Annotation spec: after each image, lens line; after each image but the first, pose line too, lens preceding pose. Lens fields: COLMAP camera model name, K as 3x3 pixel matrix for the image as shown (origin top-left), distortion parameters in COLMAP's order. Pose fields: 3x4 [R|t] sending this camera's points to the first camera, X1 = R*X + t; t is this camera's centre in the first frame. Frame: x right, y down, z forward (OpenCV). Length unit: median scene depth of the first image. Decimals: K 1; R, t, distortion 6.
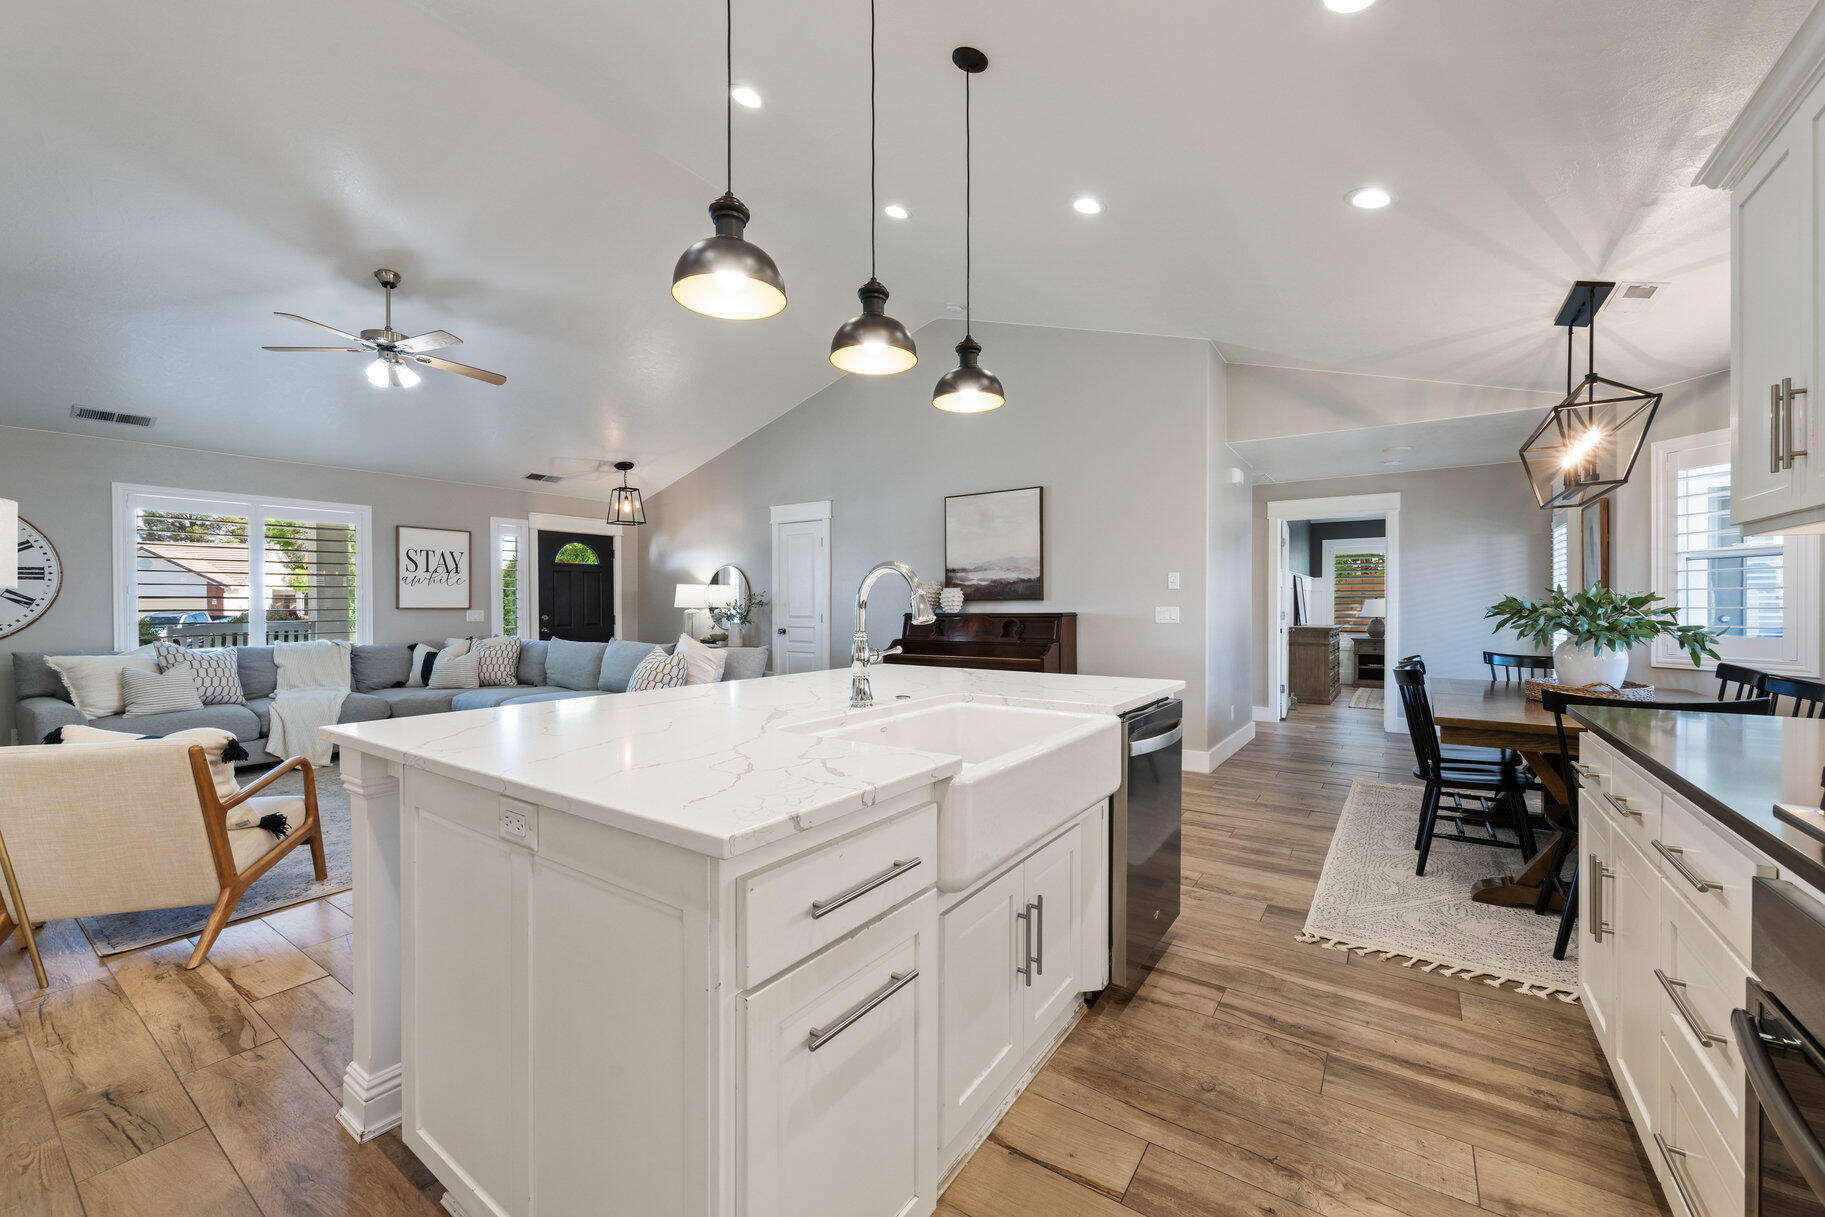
lens RADIAL K [[742.4, 0, 921.1], [0, 742.4, 615.7], [0, 0, 1]] dist [0.001047, 0.000057]
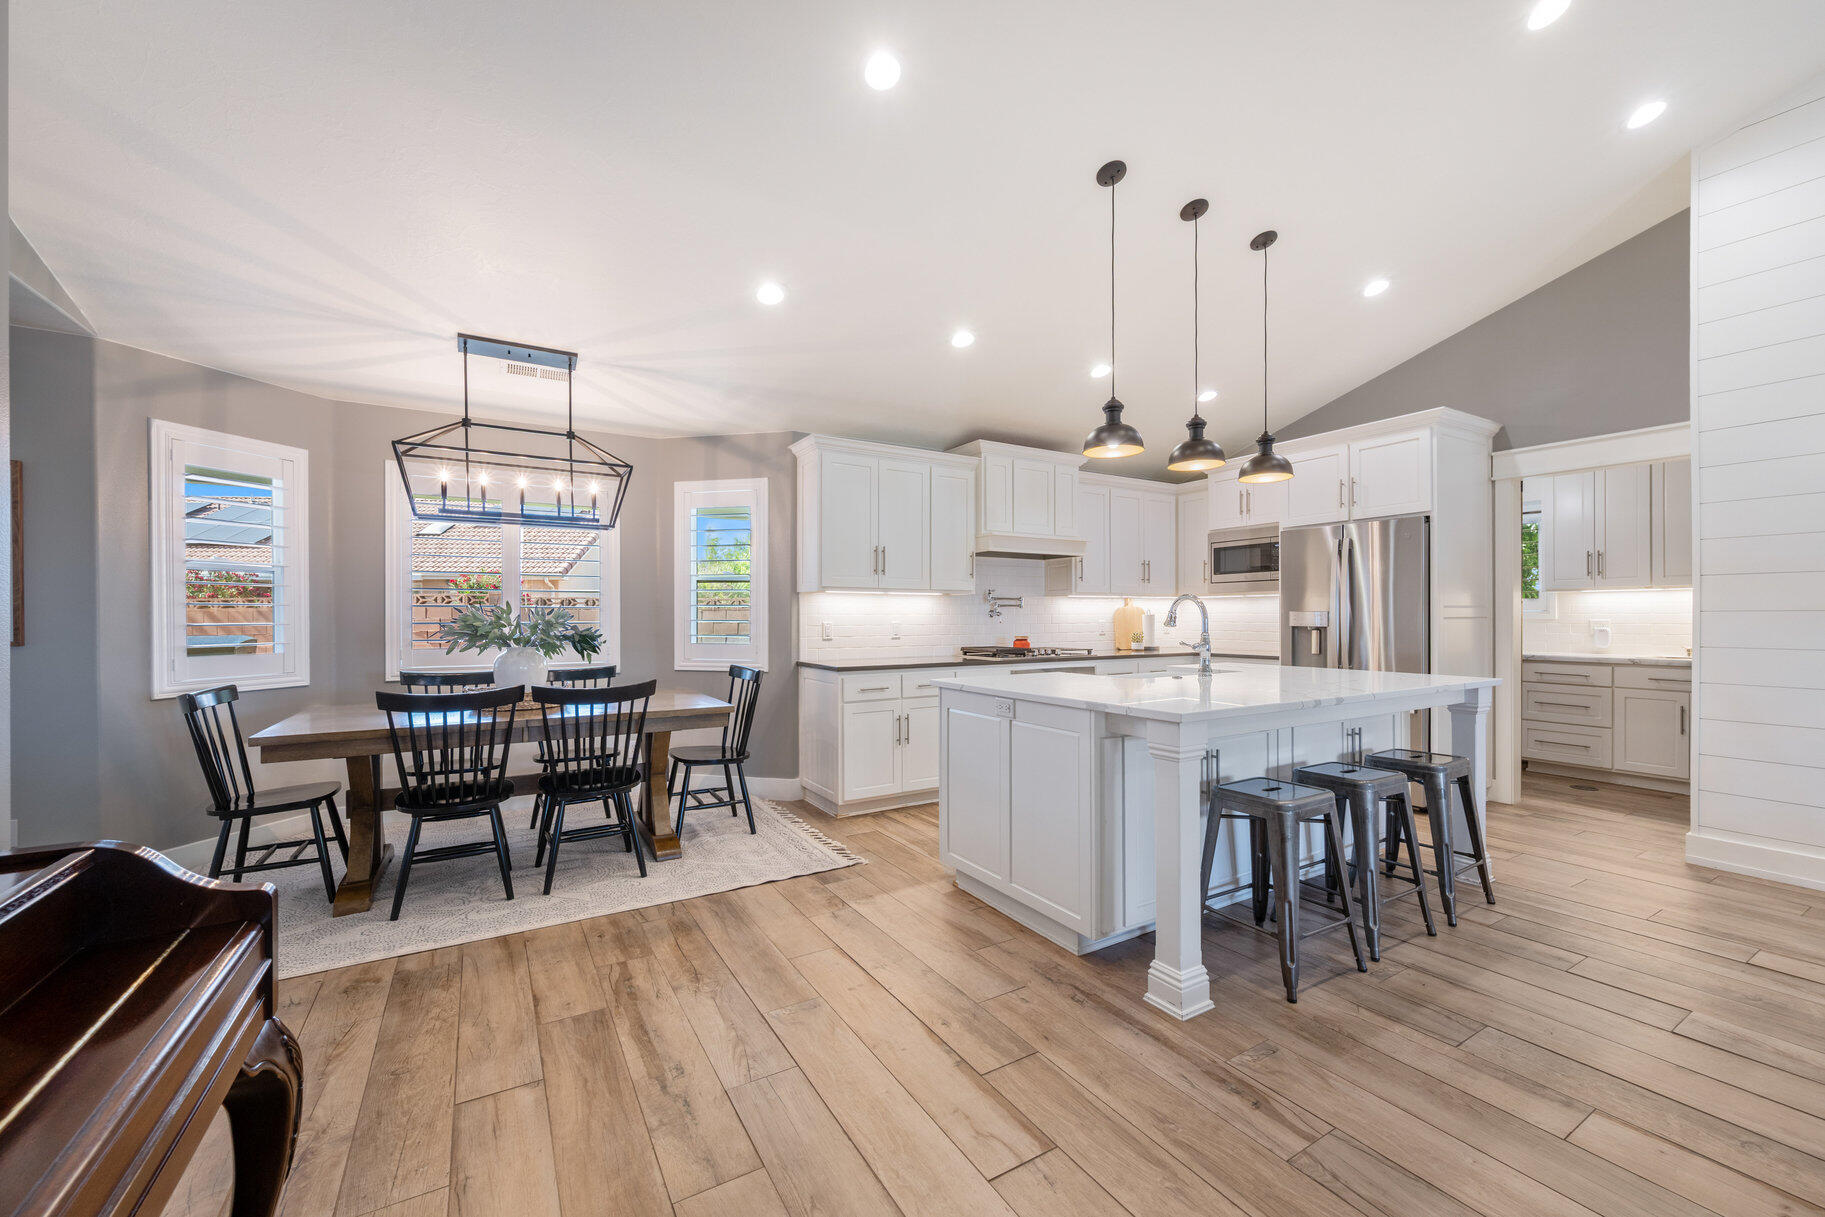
lens RADIAL K [[738.5, 0, 905.0], [0, 738.5, 614.4], [0, 0, 1]] dist [0.009196, -0.000240]
pose [[-0.906631, 0.005109, 0.421893, -0.074830], [0.009326, 0.999925, 0.007932, -0.018538], [-0.421821, 0.011126, -0.906611, 1.225241]]
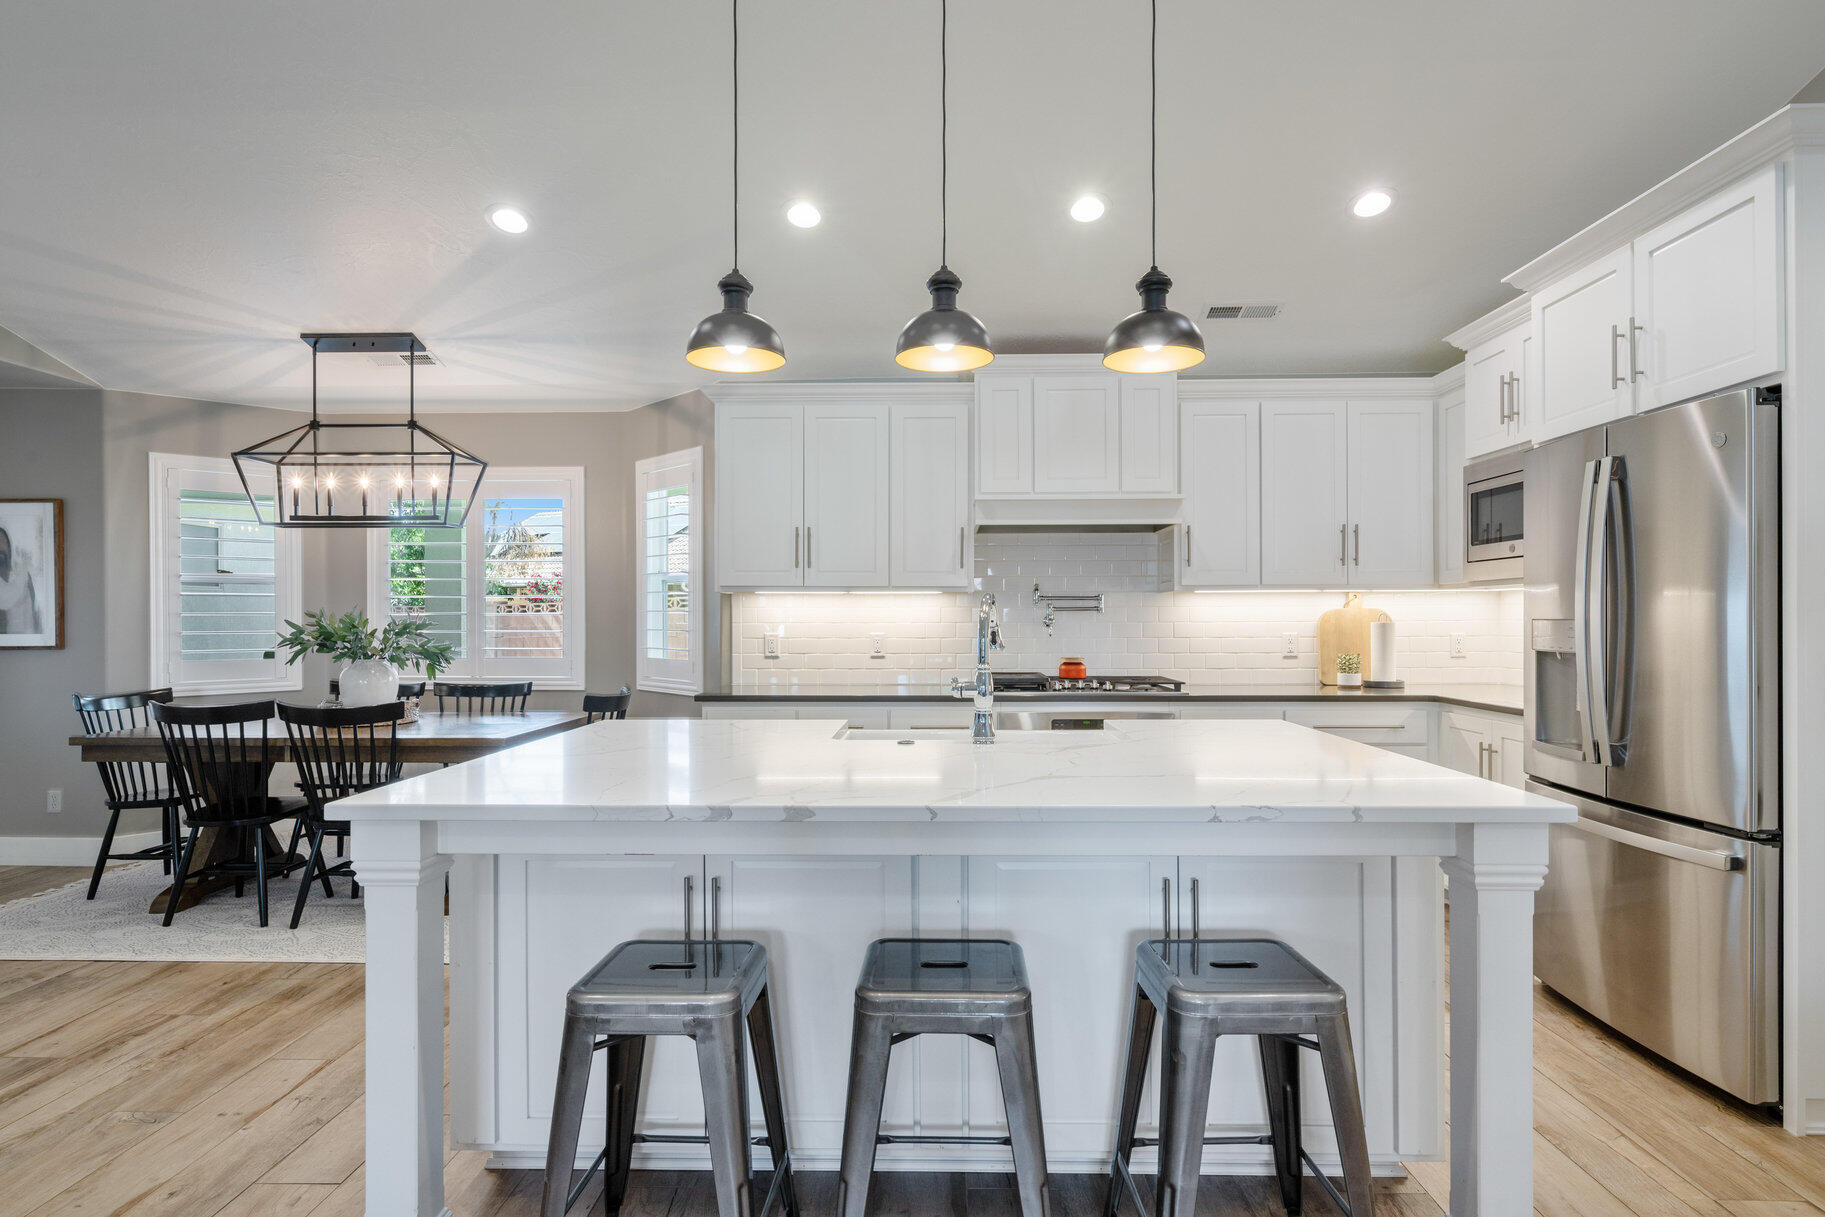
lens RADIAL K [[956.7, 0, 904.3], [0, 956.7, 621.5], [0, 0, 1]] dist [-0.000366, 0.001544]
pose [[-0.537994, 0.001899, 0.842947, -0.447435], [0.014230, 0.999875, 0.006829, -0.017800], [-0.842829, 0.015669, -0.537954, 0.751563]]
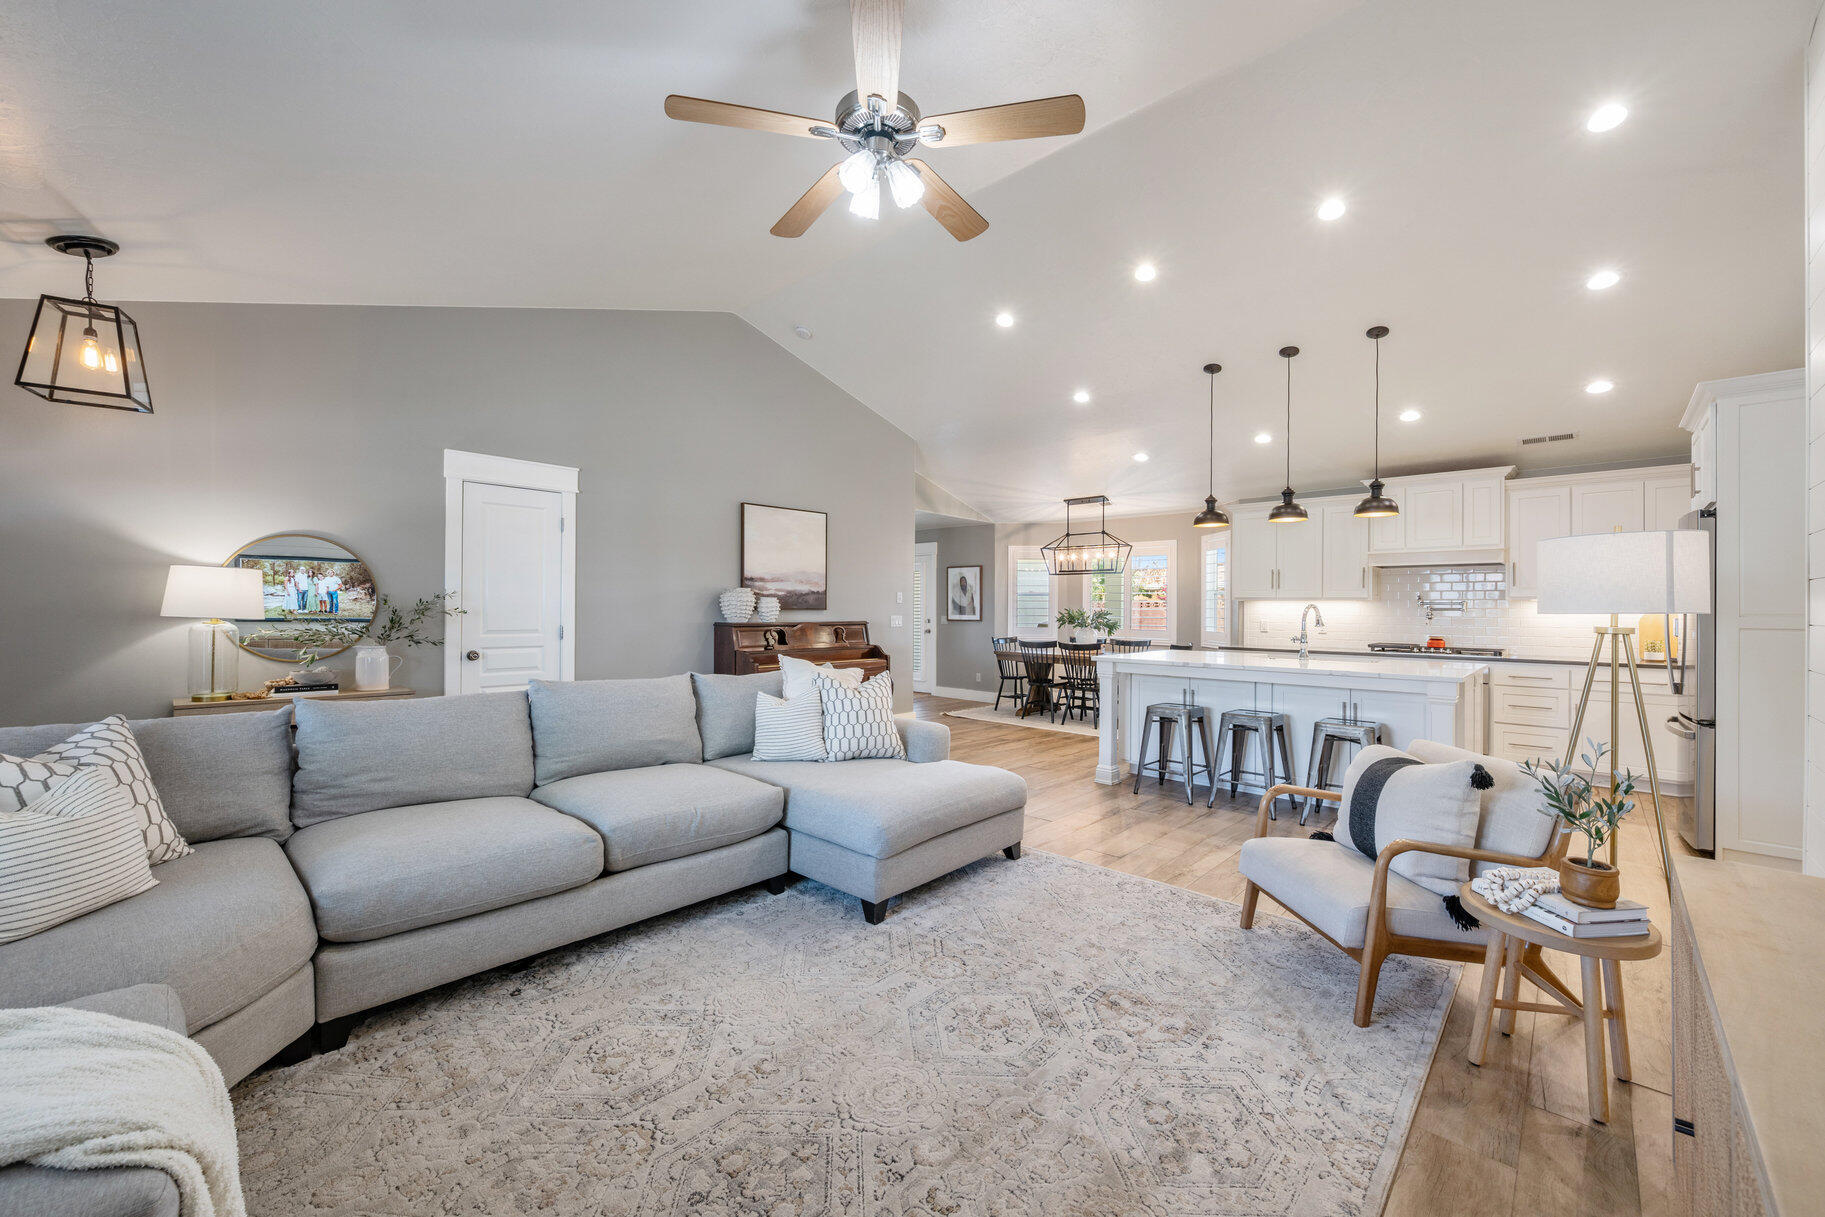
lens RADIAL K [[705.2, 0, 927.9], [0, 705.2, 604.4], [0, 0, 1]] dist [0.002325, 0.000047]
pose [[0.128284, 0.009452, 0.991692, -1.122890], [0.004642, 0.999938, -0.010131, -0.022274], [-0.991727, 0.005903, 0.128232, 0.851743]]
